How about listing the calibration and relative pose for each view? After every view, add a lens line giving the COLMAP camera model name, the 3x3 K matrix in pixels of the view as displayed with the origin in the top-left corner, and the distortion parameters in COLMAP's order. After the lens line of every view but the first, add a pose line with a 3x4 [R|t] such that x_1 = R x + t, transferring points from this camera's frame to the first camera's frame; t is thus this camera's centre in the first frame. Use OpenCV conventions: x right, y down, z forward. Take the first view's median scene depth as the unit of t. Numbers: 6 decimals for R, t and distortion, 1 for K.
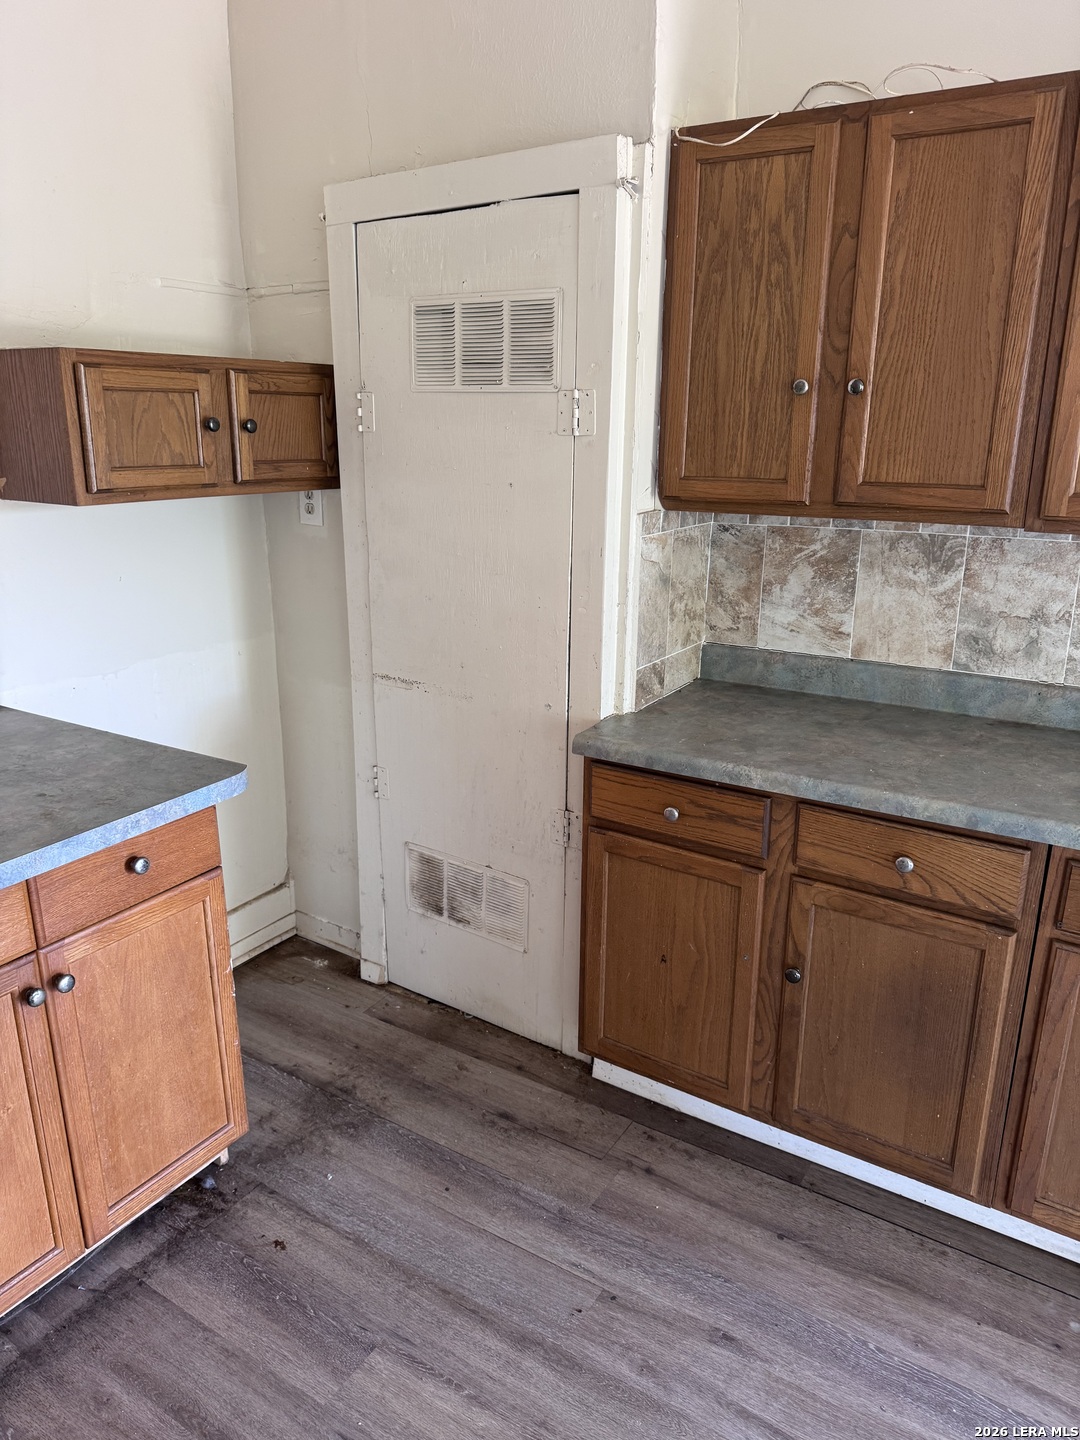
lens RADIAL K [[1018.5, 0, 540.0], [0, 1018.5, 720.0], [0, 0, 1]] dist [0.125555, -0.203457]
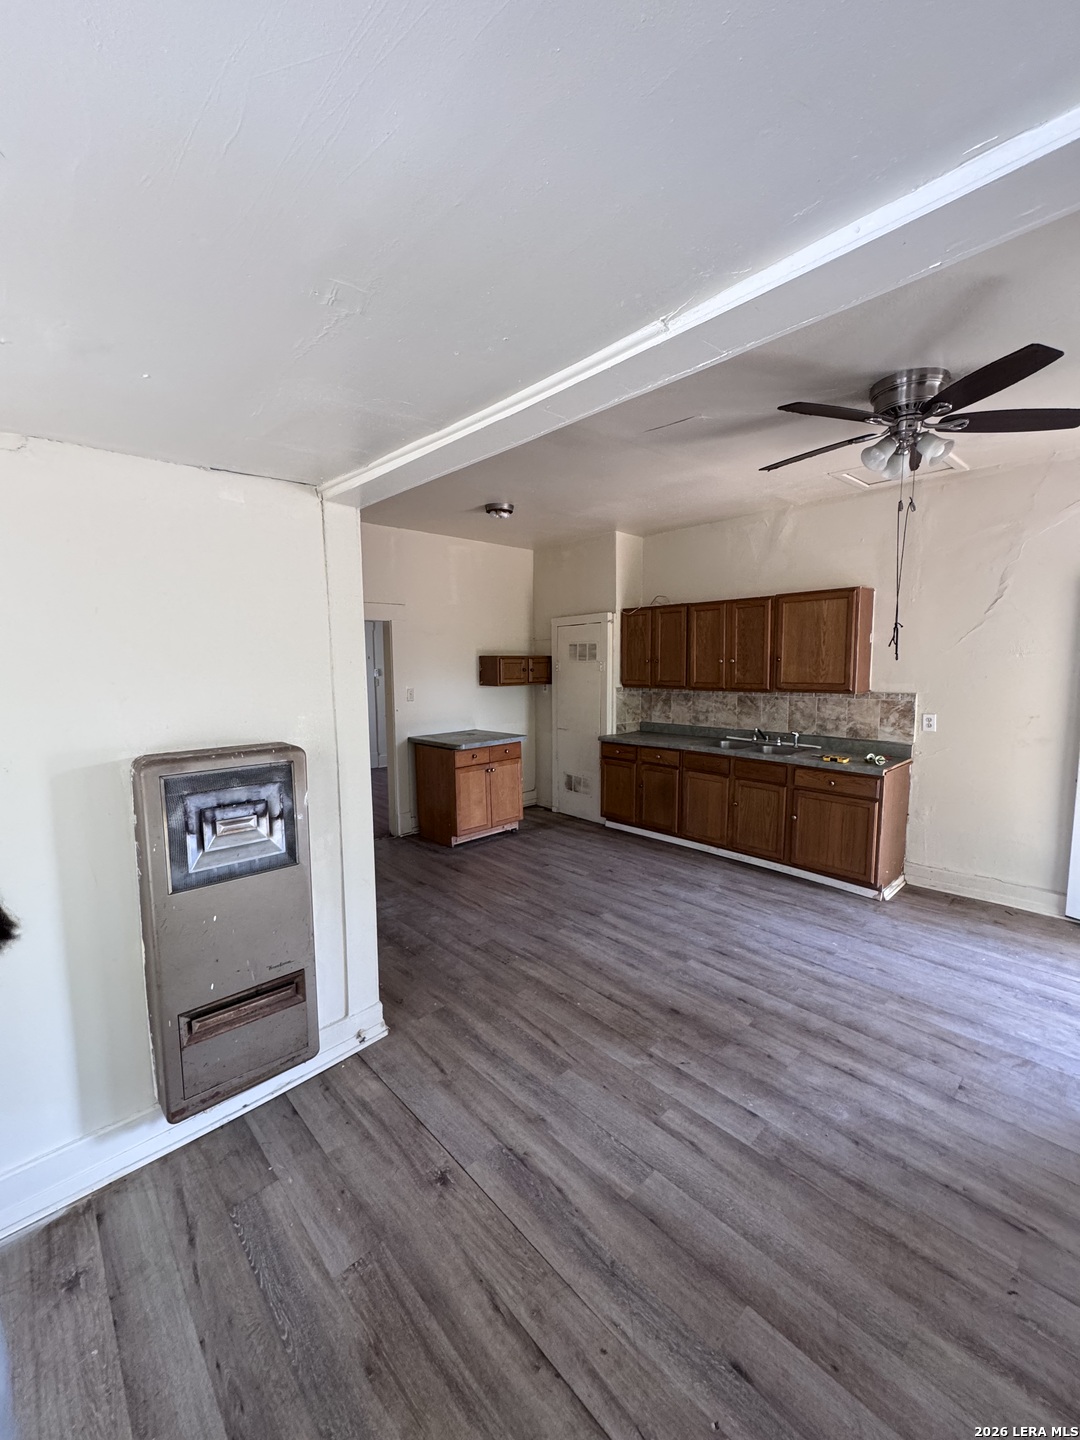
lens RADIAL K [[575.1, 0, 540.9], [0, 575.1, 719.0], [0, 0, 1]] dist [-0.002136, 0.000189]
pose [[0.969429, 0.010873, -0.245130, 0.377959], [-0.056247, 0.982263, -0.178873, 0.376904], [0.238838, 0.187193, 0.952846, -1.357984]]
